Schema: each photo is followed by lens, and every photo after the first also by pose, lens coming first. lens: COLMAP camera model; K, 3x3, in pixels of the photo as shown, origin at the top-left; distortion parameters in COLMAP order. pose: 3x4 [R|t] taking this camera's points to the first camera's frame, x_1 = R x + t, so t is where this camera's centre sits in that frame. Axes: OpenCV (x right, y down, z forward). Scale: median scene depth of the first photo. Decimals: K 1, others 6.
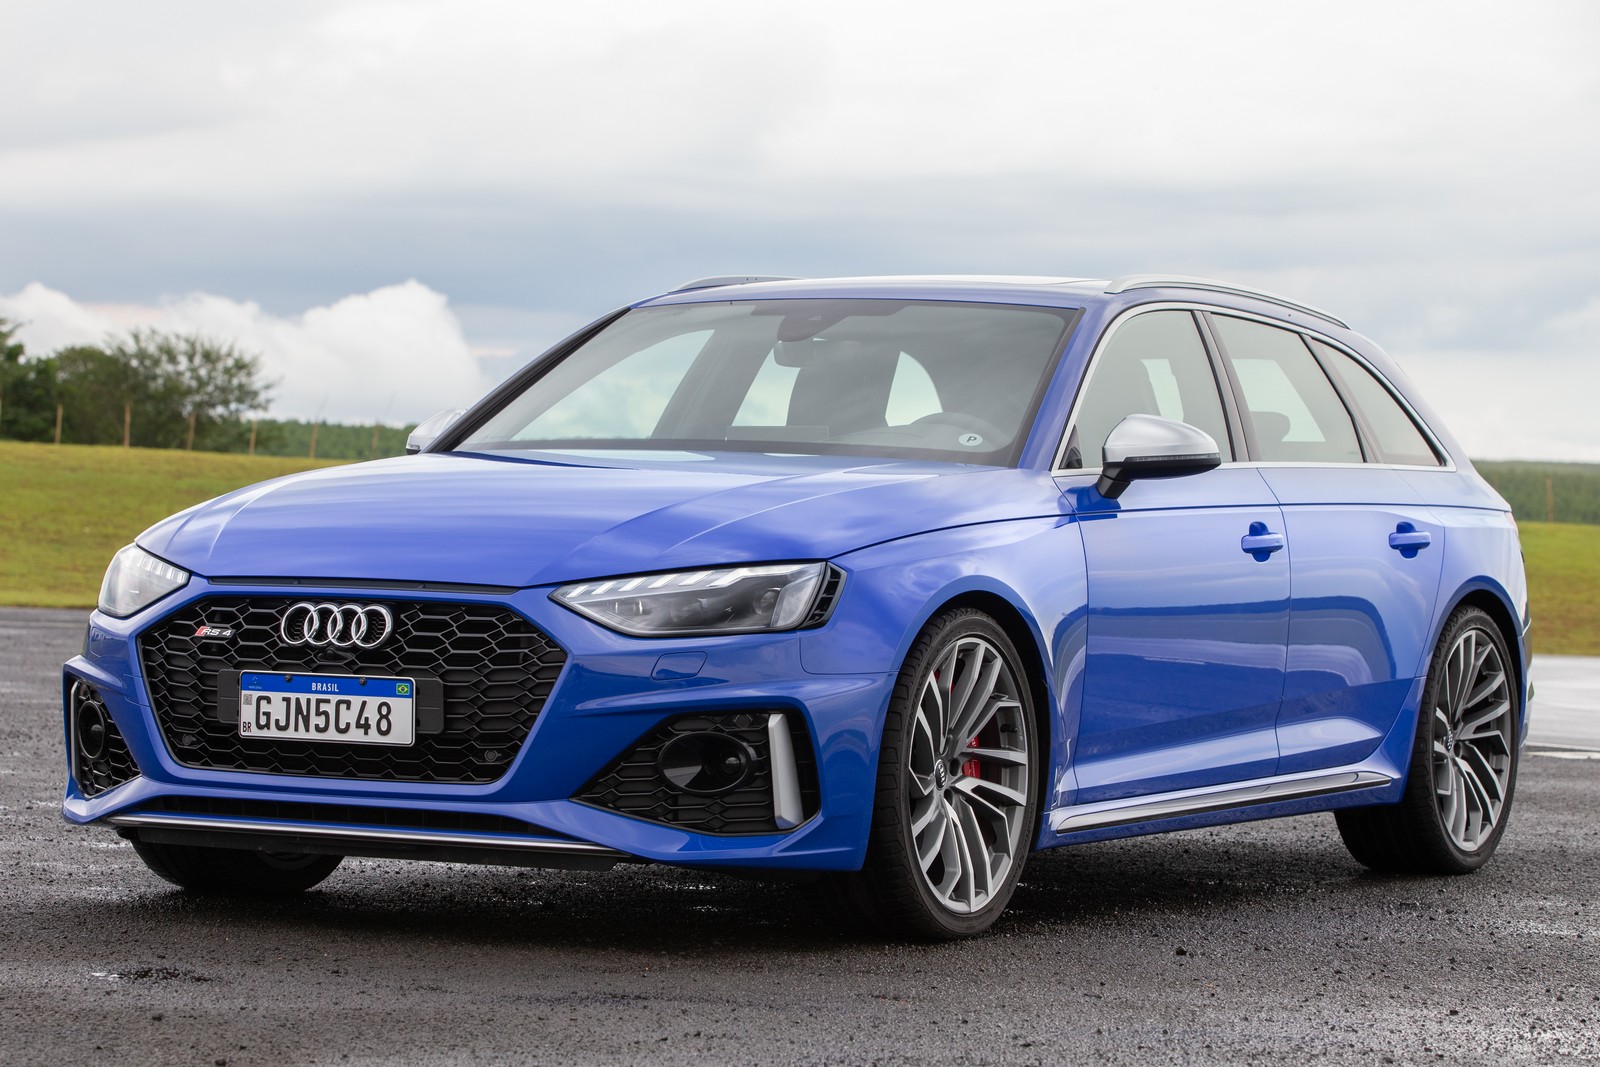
lens RADIAL K [[5062.1, 0, 800.0], [0, 5062.1, 533.5], [0, 0, 1]] dist [-0.021187, -0.098030]
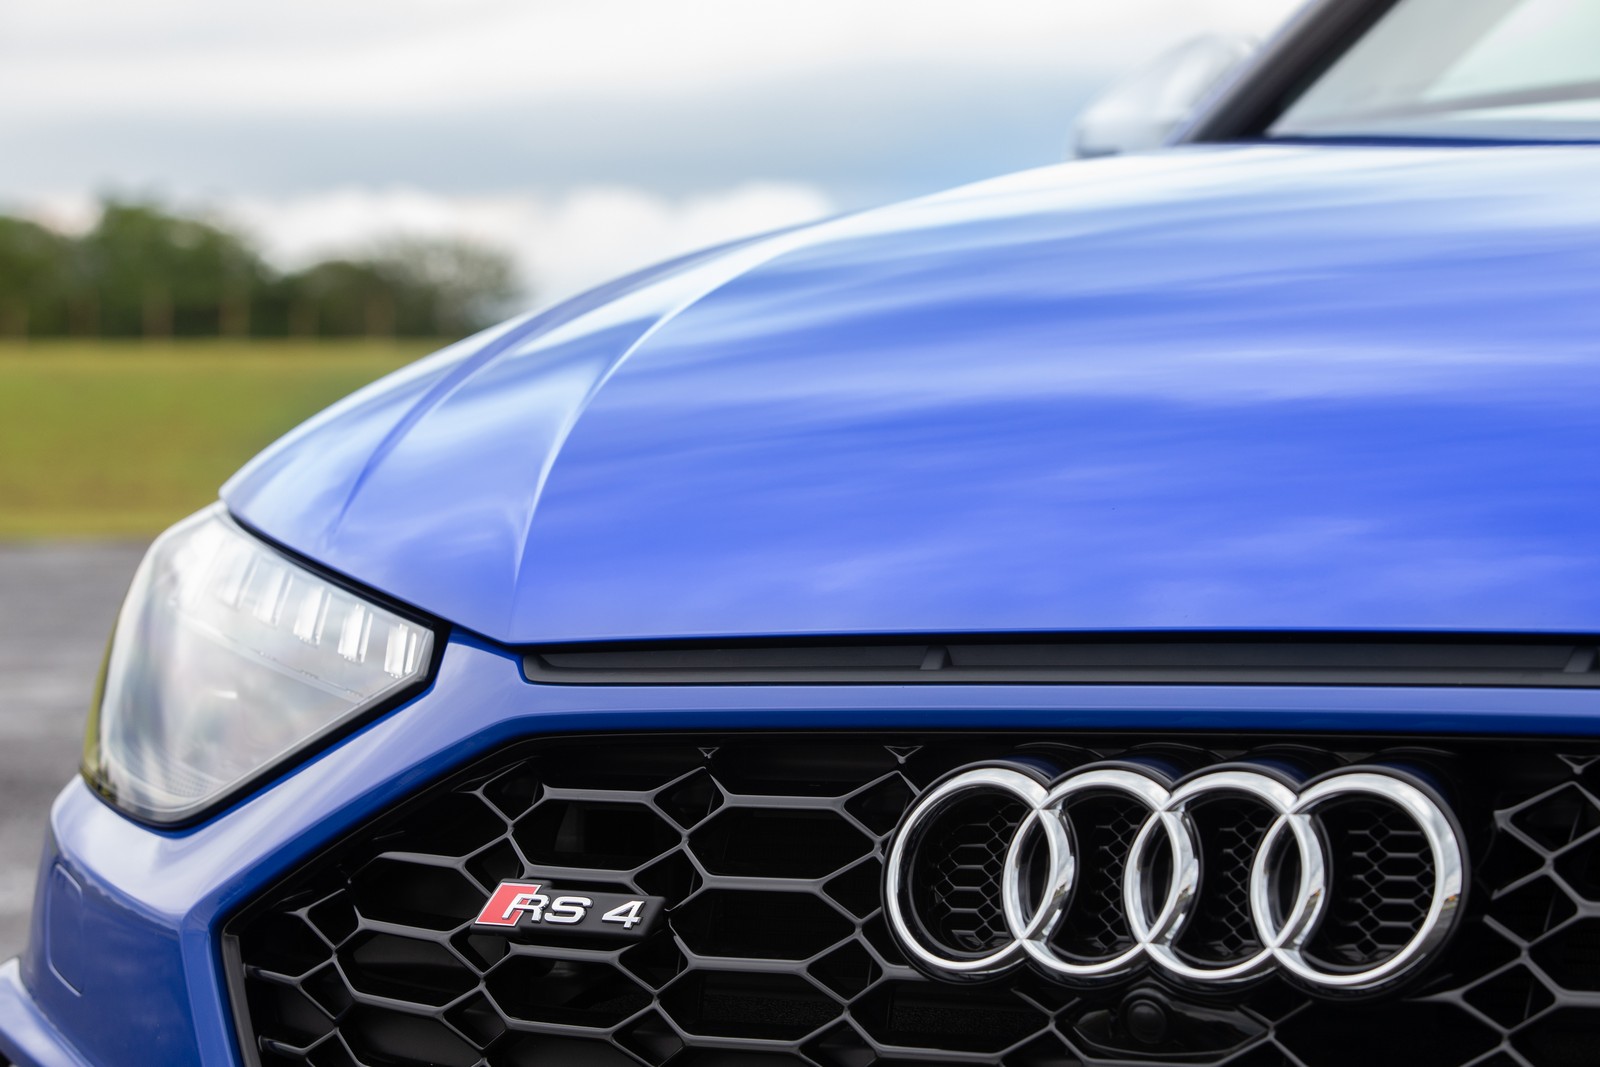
lens RADIAL K [[5062.1, 0, 800.0], [0, 5062.1, 533.5], [0, 0, 1]] dist [-0.021187, -0.098030]
pose [[0.997234, -0.052162, -0.052947, -0.094724], [0.053418, 0.998317, 0.022589, -0.000882], [0.051679, -0.025354, 0.998342, 0.796378]]
